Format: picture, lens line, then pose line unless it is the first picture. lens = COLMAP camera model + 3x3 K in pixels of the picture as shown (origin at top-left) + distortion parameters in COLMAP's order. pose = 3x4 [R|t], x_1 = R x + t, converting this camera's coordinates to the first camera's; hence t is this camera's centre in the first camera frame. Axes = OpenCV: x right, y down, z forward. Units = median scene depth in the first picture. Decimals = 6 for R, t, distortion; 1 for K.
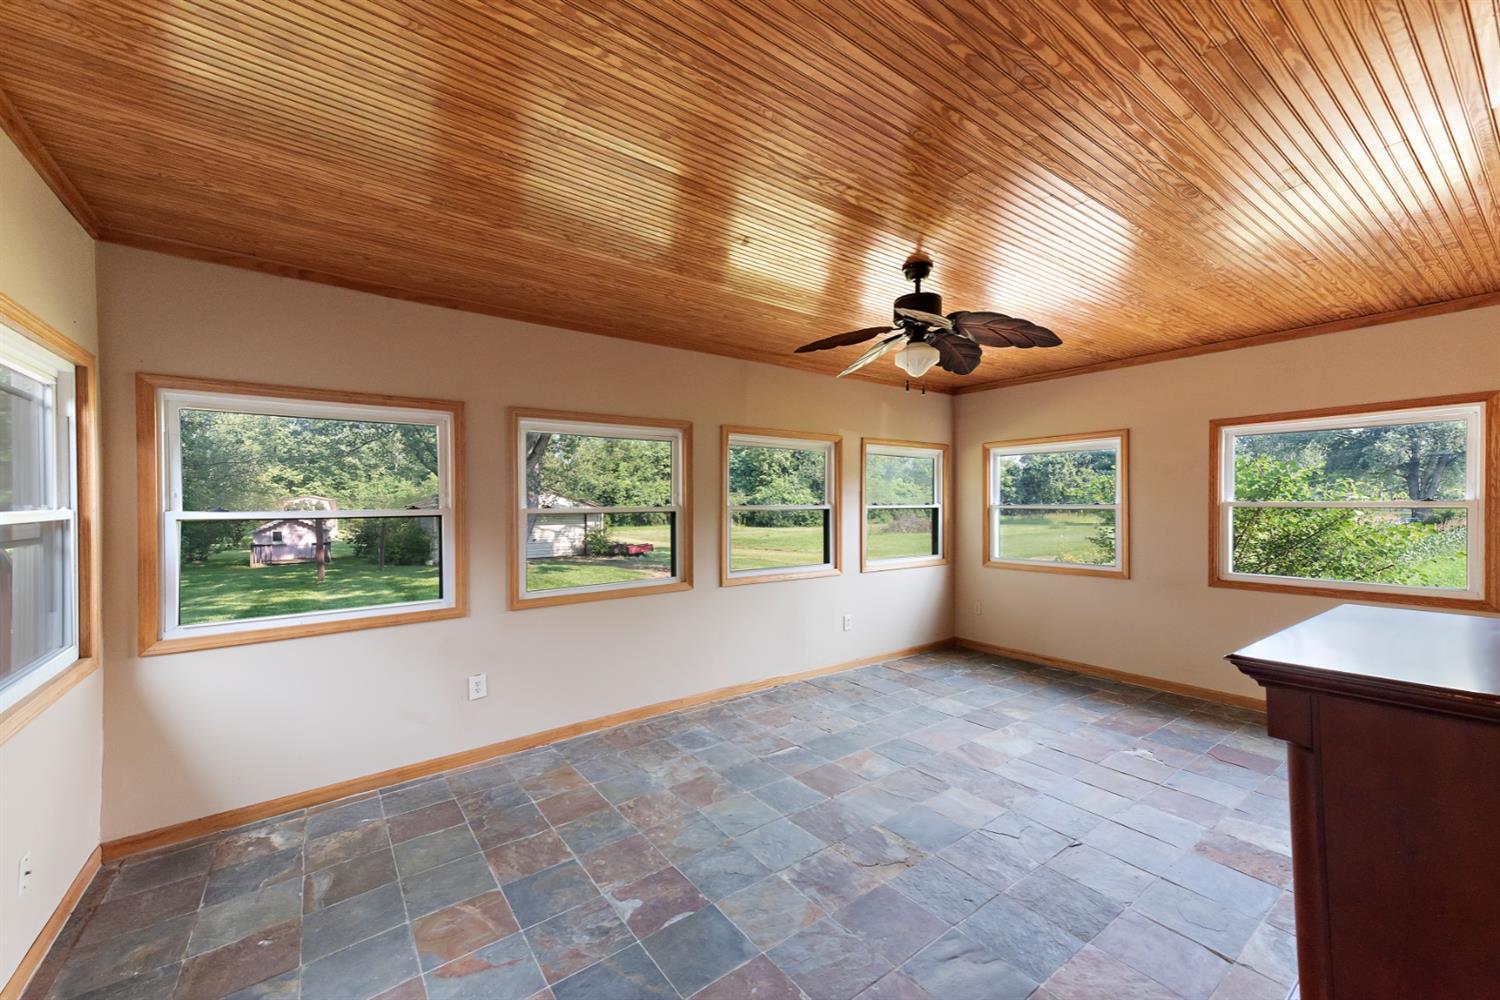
lens RADIAL K [[581.4, 0, 752.4], [0, 581.4, 501.6], [0, 0, 1]] dist [0.009118, -0.000693]
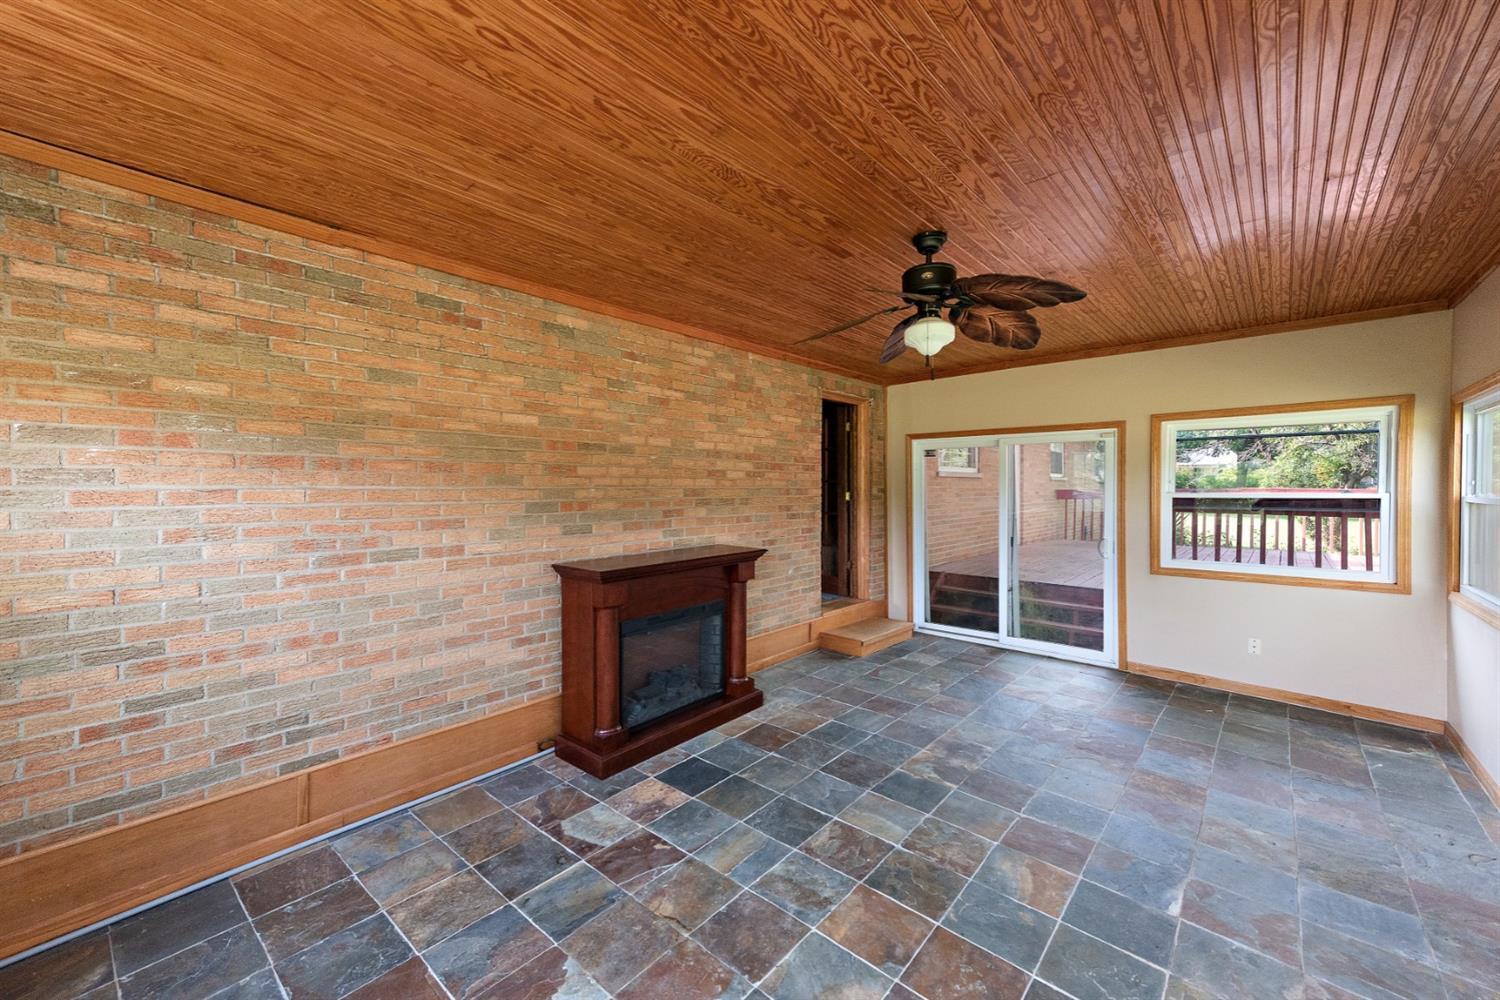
lens RADIAL K [[581.4, 0, 747.2], [0, 581.4, 492.3], [0, 0, 1]] dist [0.009118, -0.000693]
pose [[-0.977918, 0.005106, -0.208928, 0.816132], [0.001347, 0.999835, 0.018133, 0.011452], [0.208986, 0.017451, -0.977763, 2.032069]]
